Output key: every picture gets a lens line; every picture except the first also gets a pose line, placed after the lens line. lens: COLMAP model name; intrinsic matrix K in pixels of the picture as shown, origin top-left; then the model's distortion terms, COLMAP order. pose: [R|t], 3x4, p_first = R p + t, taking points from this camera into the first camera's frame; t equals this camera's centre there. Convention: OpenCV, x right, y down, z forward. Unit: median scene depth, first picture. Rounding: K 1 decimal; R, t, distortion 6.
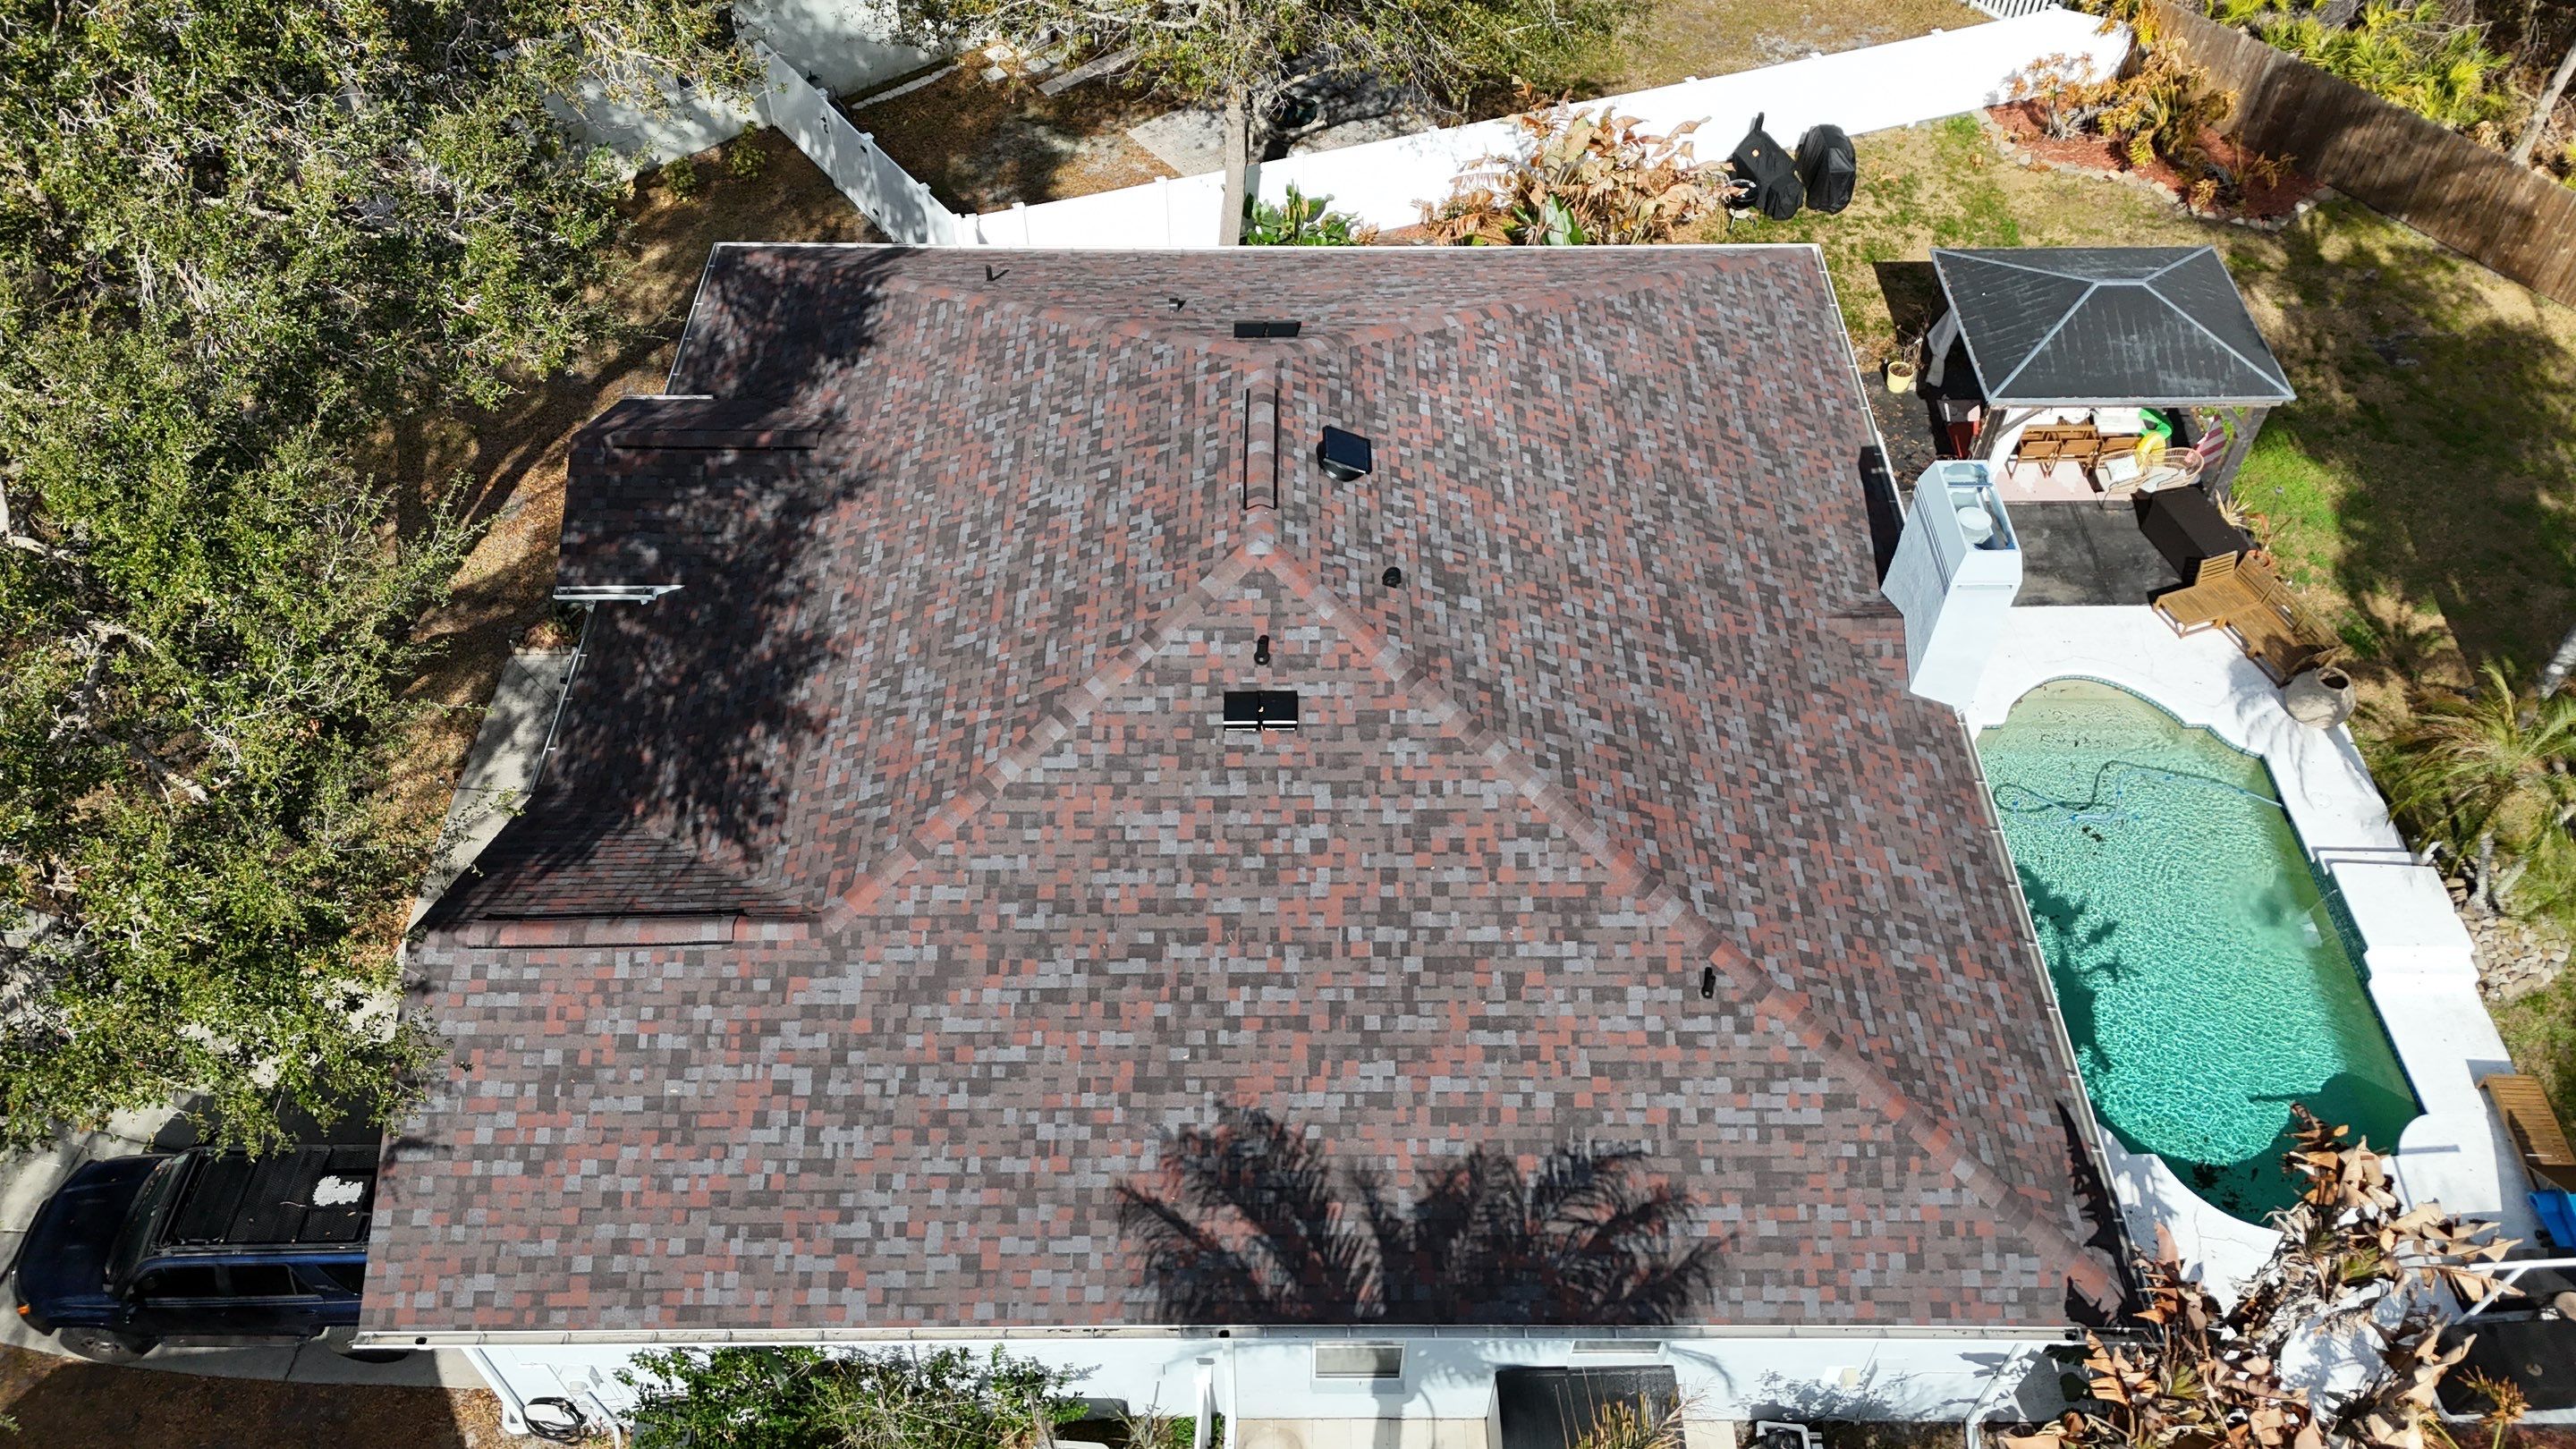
lens RADIAL K [[1892.9, 0, 1296.2], [0, 1892.9, 726.9], [0, 0, 1]] dist [0.072846, -0.053371]
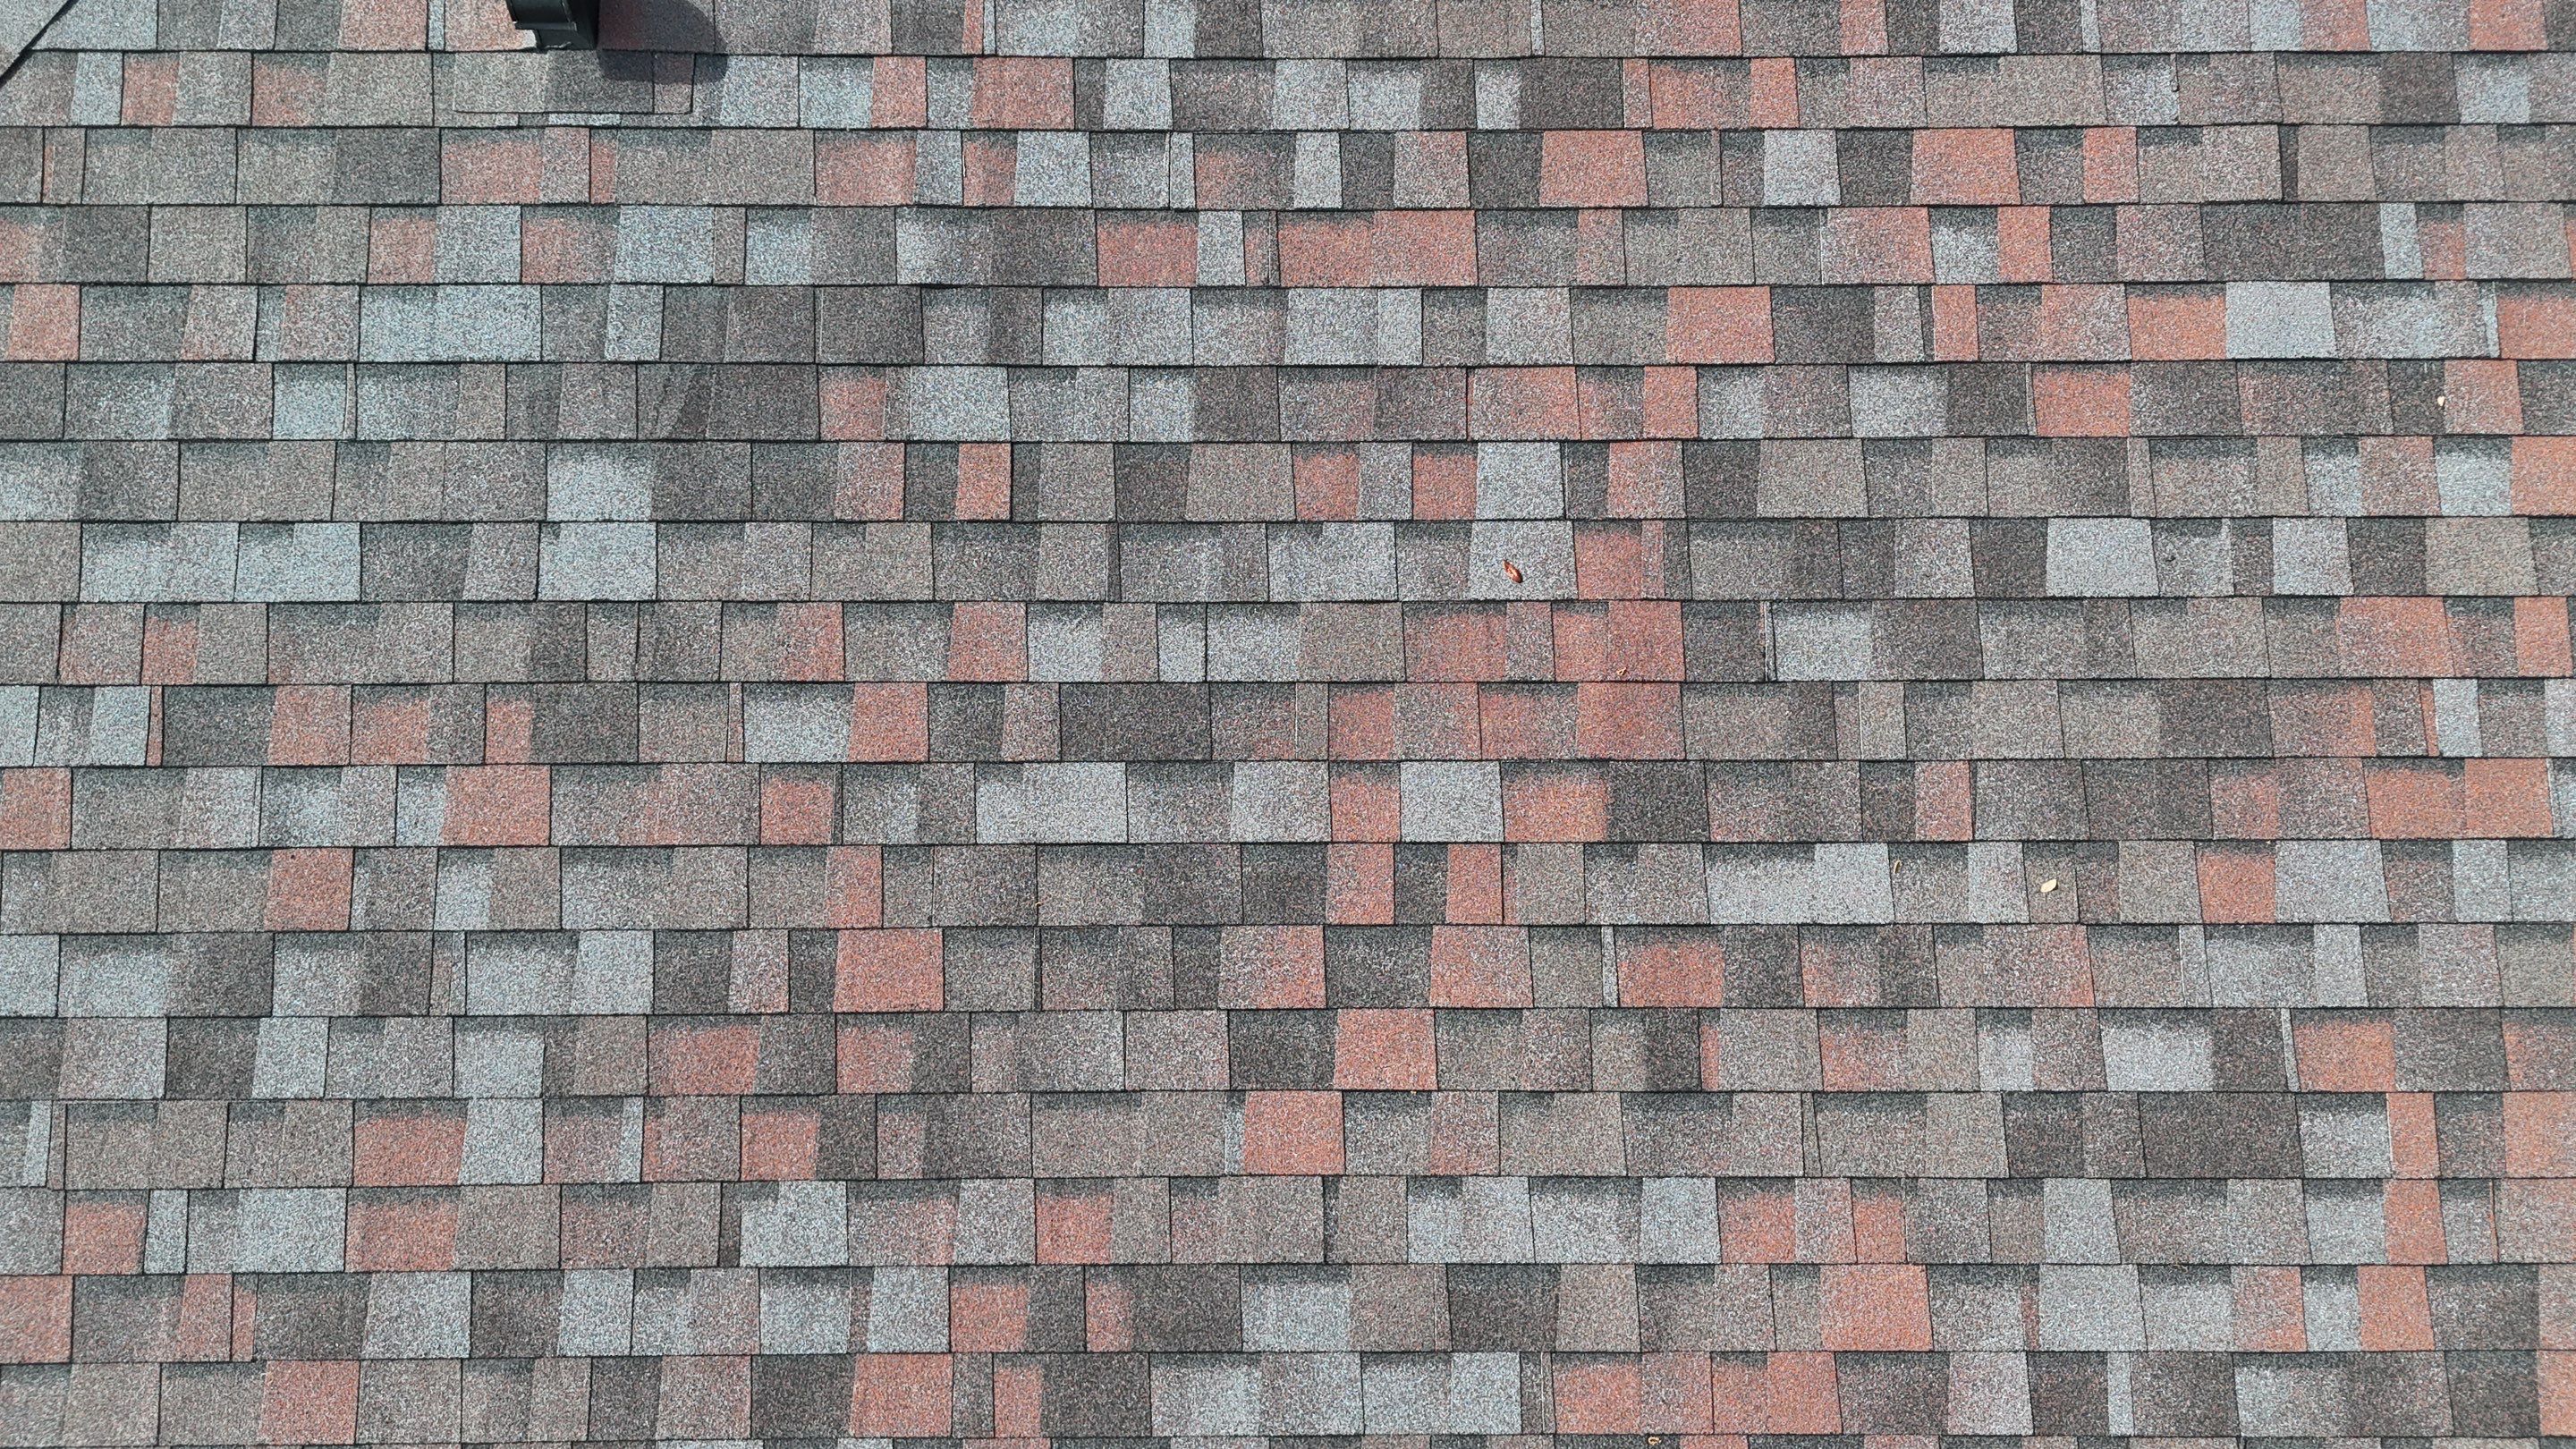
lens RADIAL K [[1892.9, 0, 1295.9], [0, 1892.9, 722.8], [0, 0, 1]] dist [0.072846, -0.053371]
pose [[-0.004536, 0.876030, -0.482236, 0.186079], [-0.757515, 0.311801, 0.573543, -0.200710], [0.652802, 0.367902, 0.662191, 0.924841]]
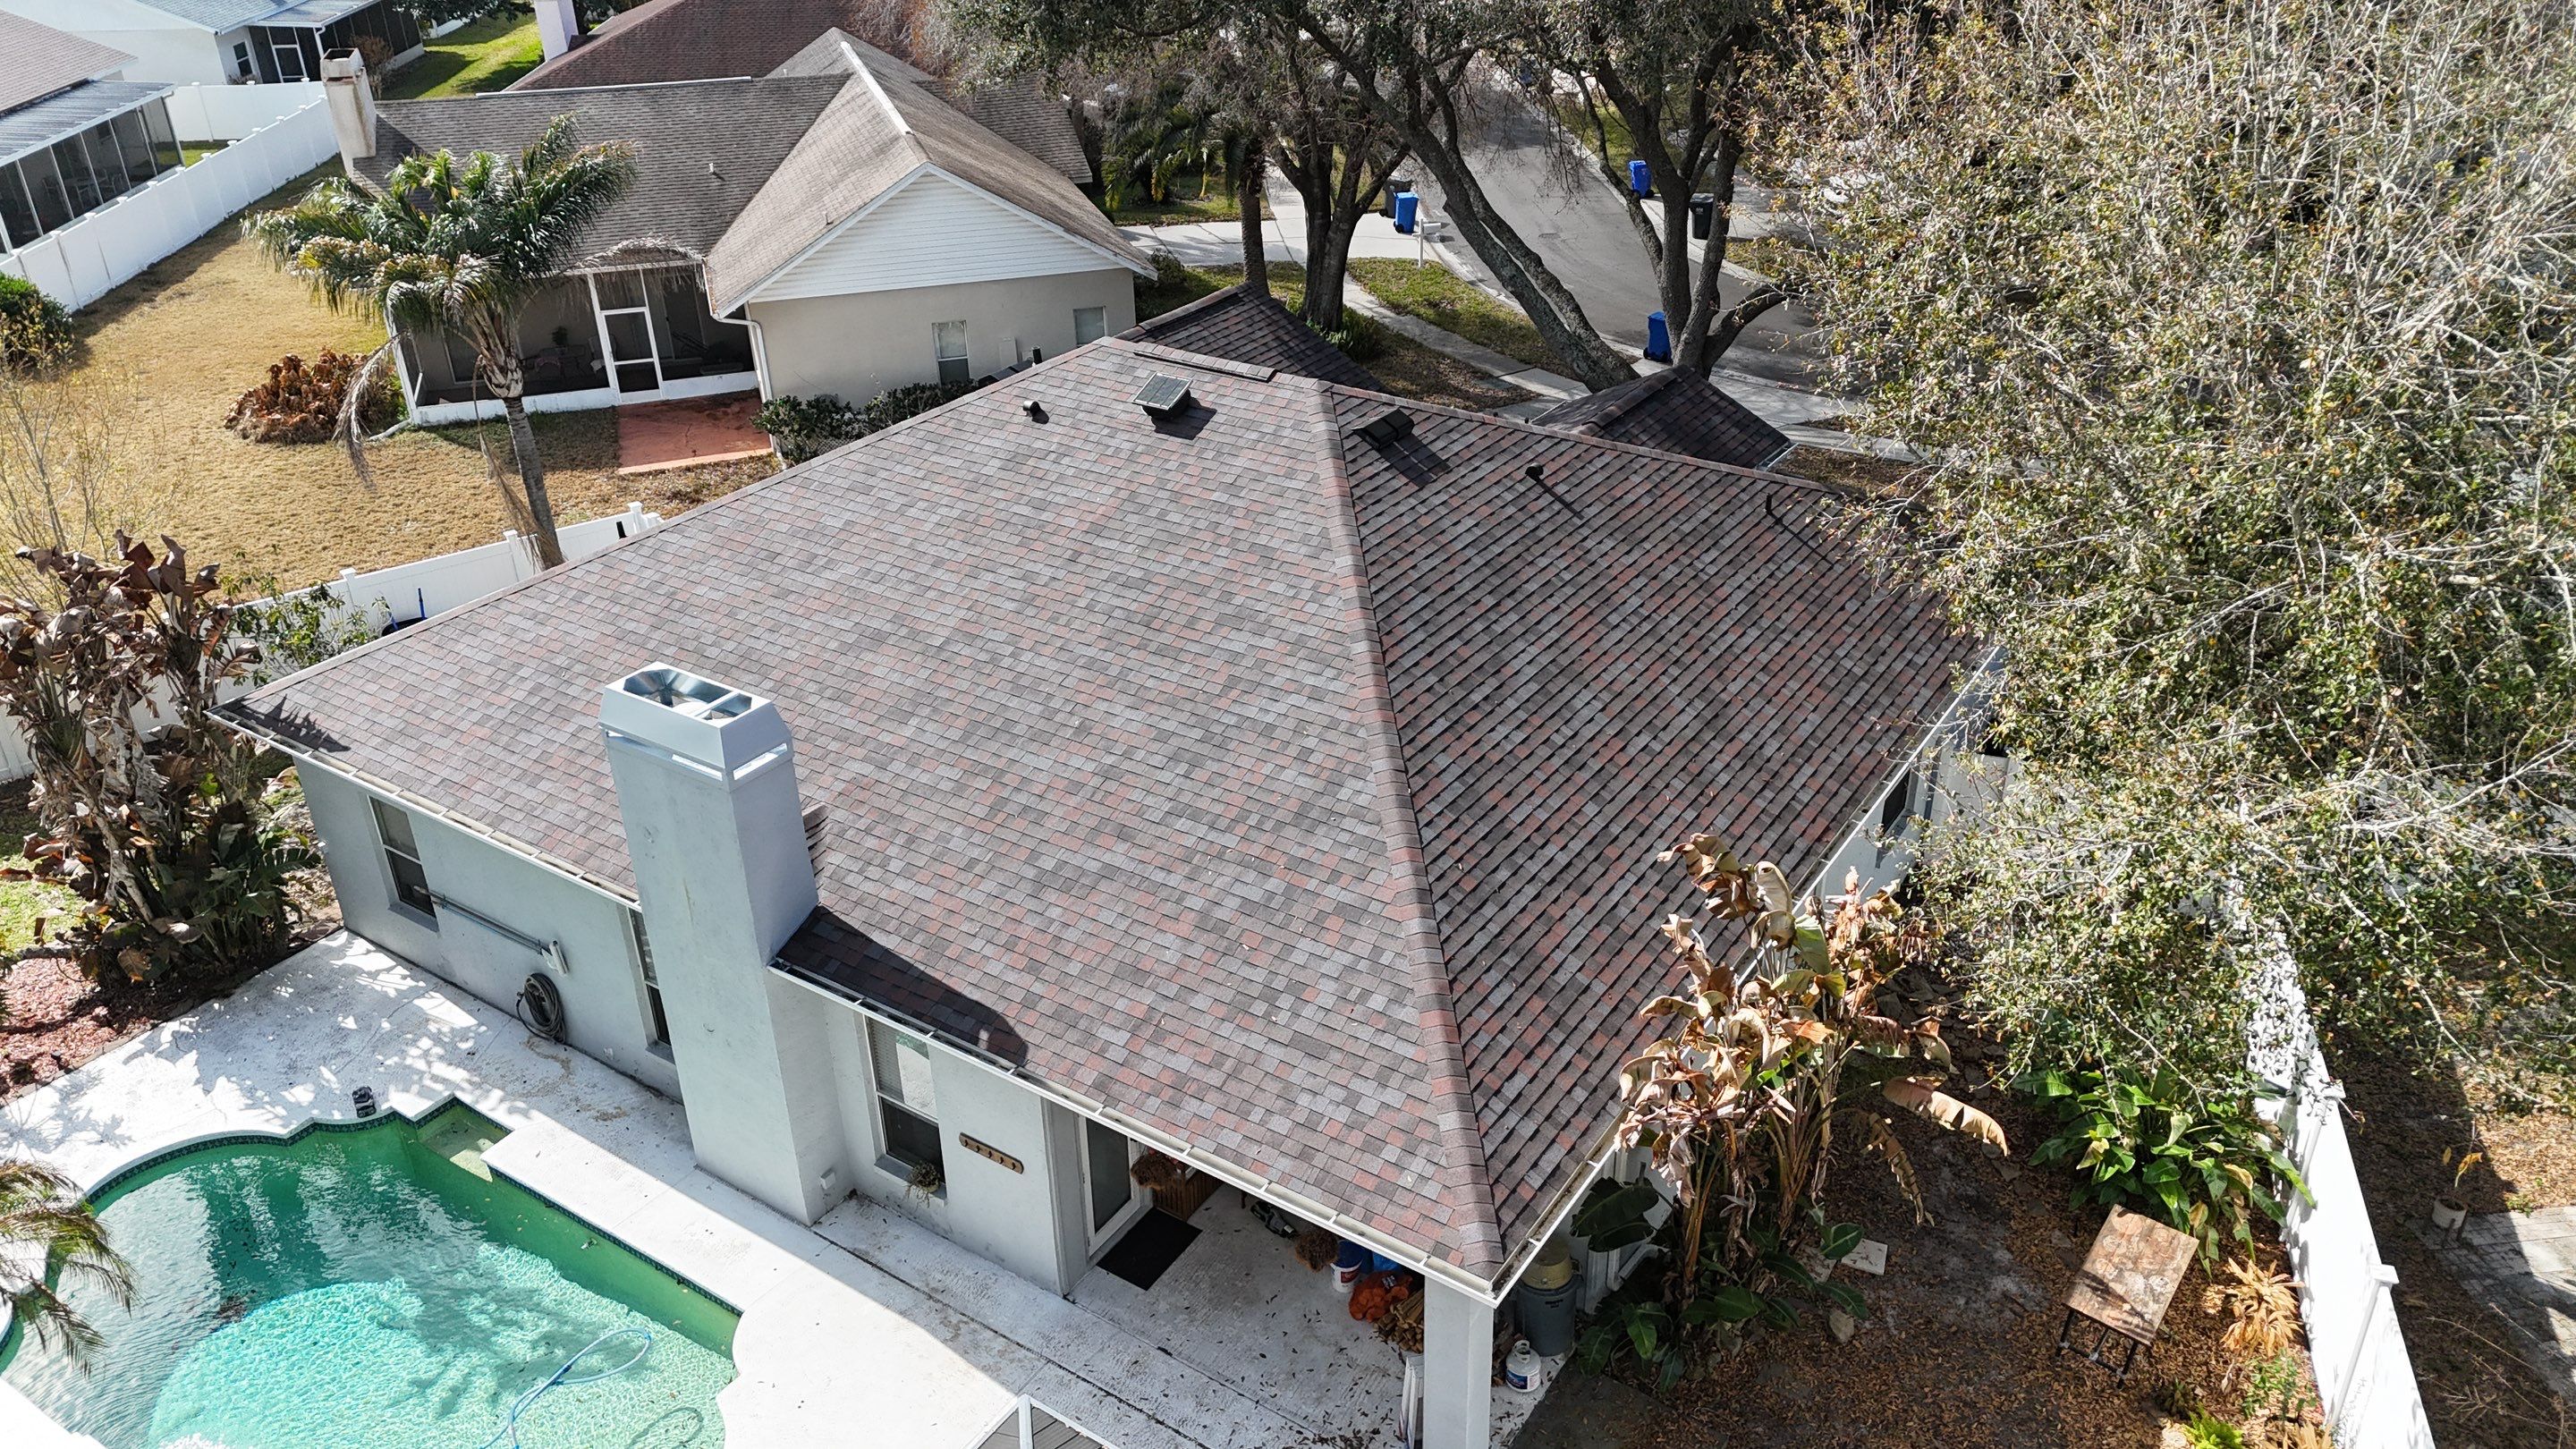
lens RADIAL K [[1892.9, 0, 1297.5], [0, 1892.9, 712.6], [0, 0, 1]] dist [0.072846, -0.053371]
pose [[-0.560240, 0.398533, -0.726156, 0.833114], [-0.615619, 0.386206, 0.686919, -0.858619], [0.554206, 0.831875, 0.028976, 1.169986]]
